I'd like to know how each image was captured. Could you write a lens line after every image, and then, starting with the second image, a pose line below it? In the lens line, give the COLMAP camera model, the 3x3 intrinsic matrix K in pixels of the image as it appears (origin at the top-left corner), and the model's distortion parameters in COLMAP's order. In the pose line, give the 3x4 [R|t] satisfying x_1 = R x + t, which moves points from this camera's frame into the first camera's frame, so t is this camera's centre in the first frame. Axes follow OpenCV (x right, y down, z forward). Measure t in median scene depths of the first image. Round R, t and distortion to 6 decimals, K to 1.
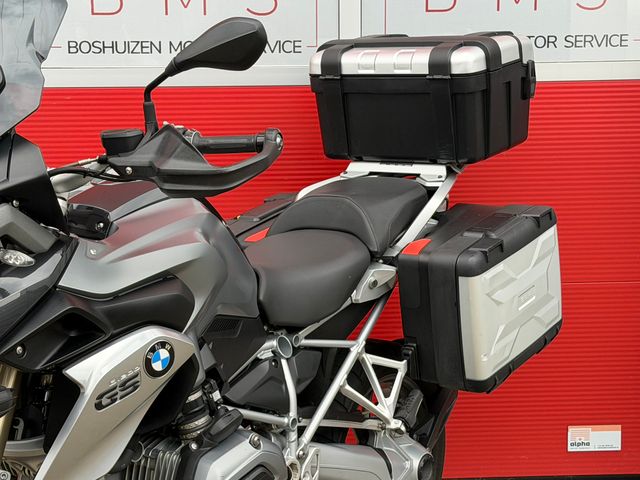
lens RADIAL K [[1365.8, 0, 309.4], [0, 1365.8, 256.1], [0, 0, 1]] dist [0.135441, 0.076880]
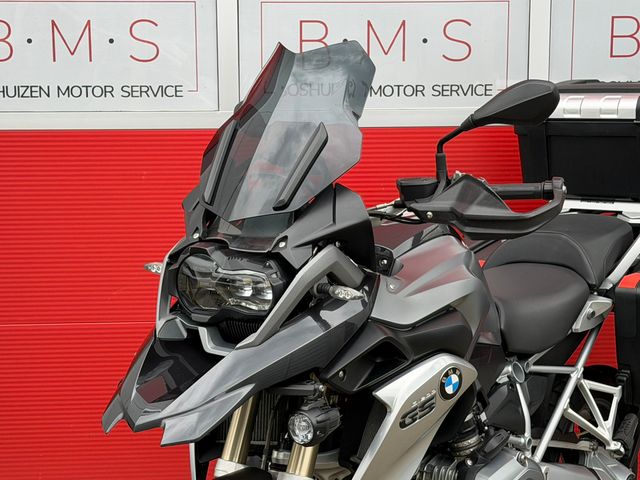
lens RADIAL K [[1365.8, 0, 309.4], [0, 1365.8, 256.1], [0, 0, 1]] dist [0.135441, 0.076880]
pose [[0.999516, 0.007072, -0.030283, -0.148926], [-0.007501, 0.999873, -0.014093, -0.009229], [0.030179, 0.014313, 0.999442, -0.093268]]
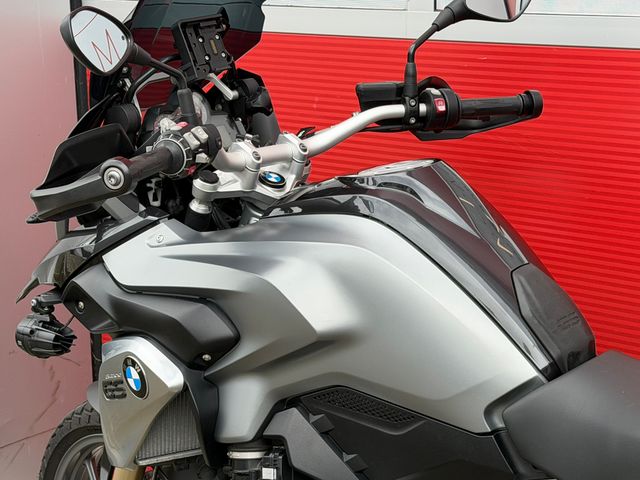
lens RADIAL K [[1365.8, 0, 309.4], [0, 1365.8, 256.1], [0, 0, 1]] dist [0.135441, 0.076880]
pose [[-0.075283, 0.278706, -0.957421, 0.534147], [-0.112457, 0.951648, 0.285868, -0.199496], [0.990801, 0.129190, -0.040301, 0.880930]]
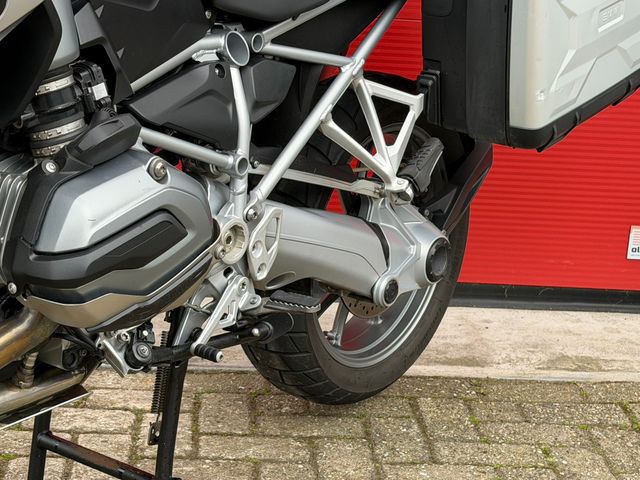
lens RADIAL K [[1365.5, 0, 320.7], [0, 1365.5, 254.9], [0, 0, 1]] dist [0.118213, 0.211879]
pose [[0.997135, 0.075468, -0.005136, 0.031432], [-0.074178, 0.988873, 0.128952, 0.074855], [0.014810, -0.128202, 0.991638, 0.336634]]
